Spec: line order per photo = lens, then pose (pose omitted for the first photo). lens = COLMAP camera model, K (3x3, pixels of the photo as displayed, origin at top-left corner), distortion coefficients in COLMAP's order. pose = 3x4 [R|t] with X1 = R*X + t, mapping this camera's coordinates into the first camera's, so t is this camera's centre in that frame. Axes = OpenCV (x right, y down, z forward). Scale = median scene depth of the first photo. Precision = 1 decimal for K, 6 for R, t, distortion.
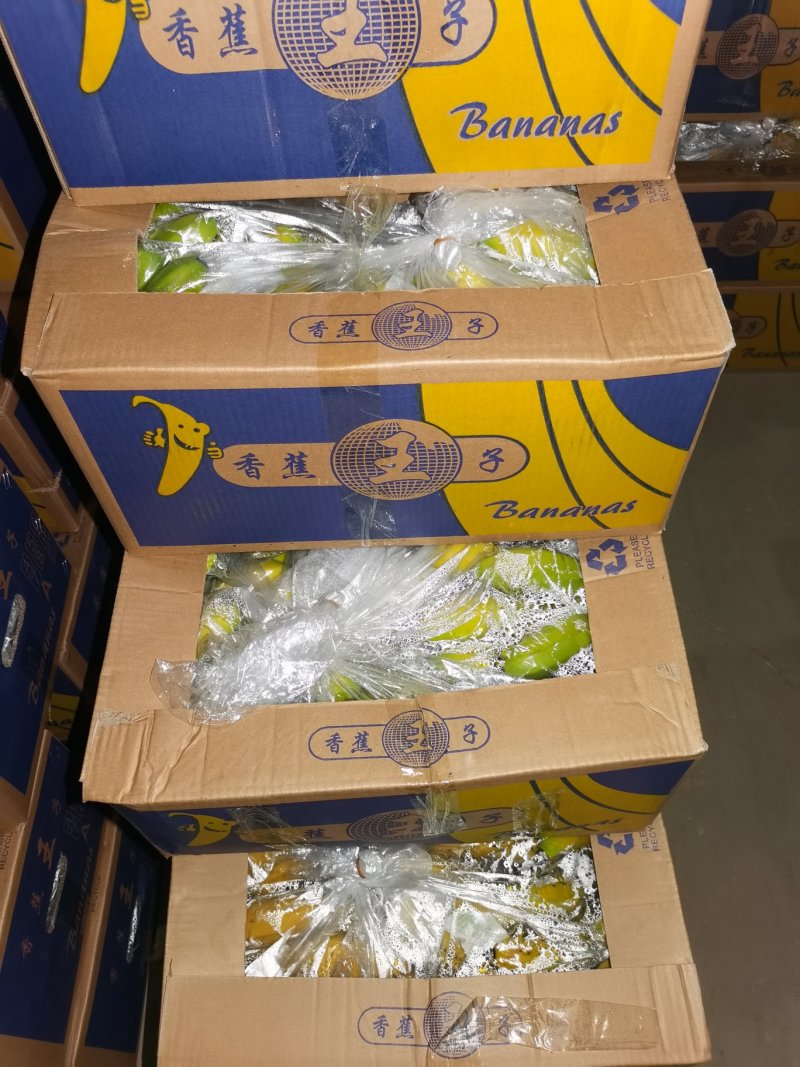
lens RADIAL K [[793.8, 0, 386.9], [0, 793.8, 496.9], [0, 0, 1]] dist [0.013855, 0.005082]
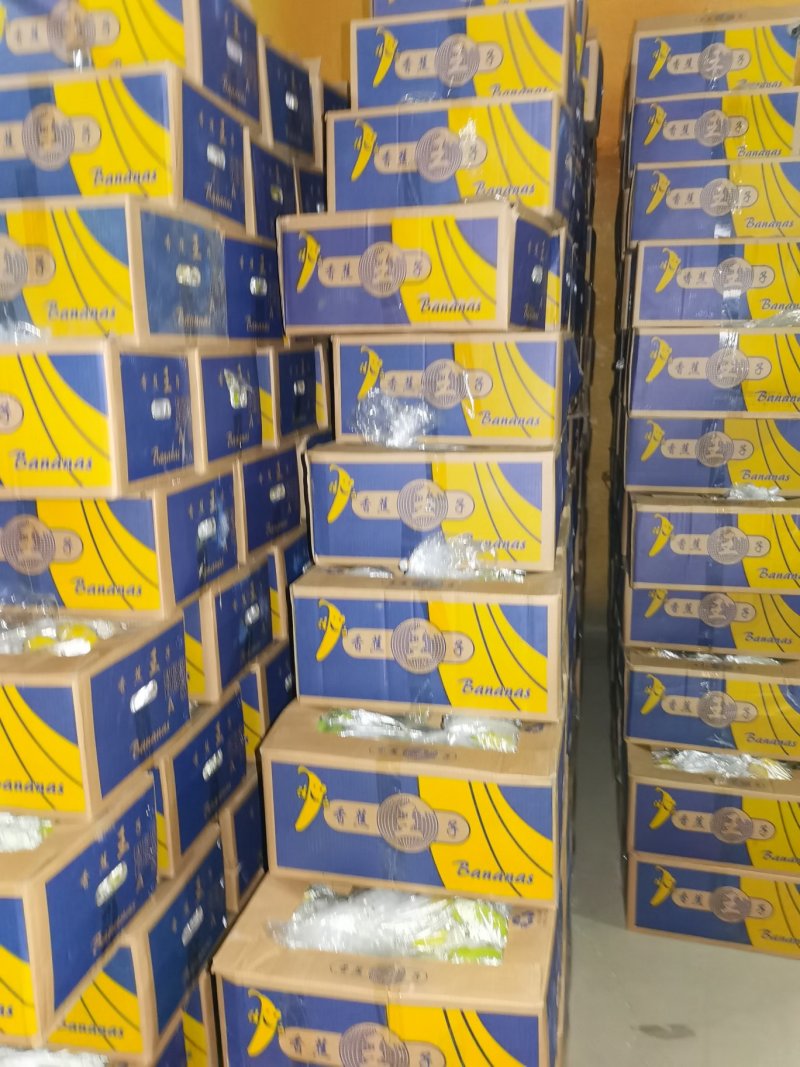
lens RADIAL K [[793.8, 0, 400.4], [0, 793.8, 530.0], [0, 0, 1]] dist [0.013855, 0.005082]
pose [[0.965047, 0.053177, -0.256624, 0.483724], [-0.214796, 0.721516, -0.658238, 0.769804], [0.150155, 0.690352, 0.707720, -0.995124]]
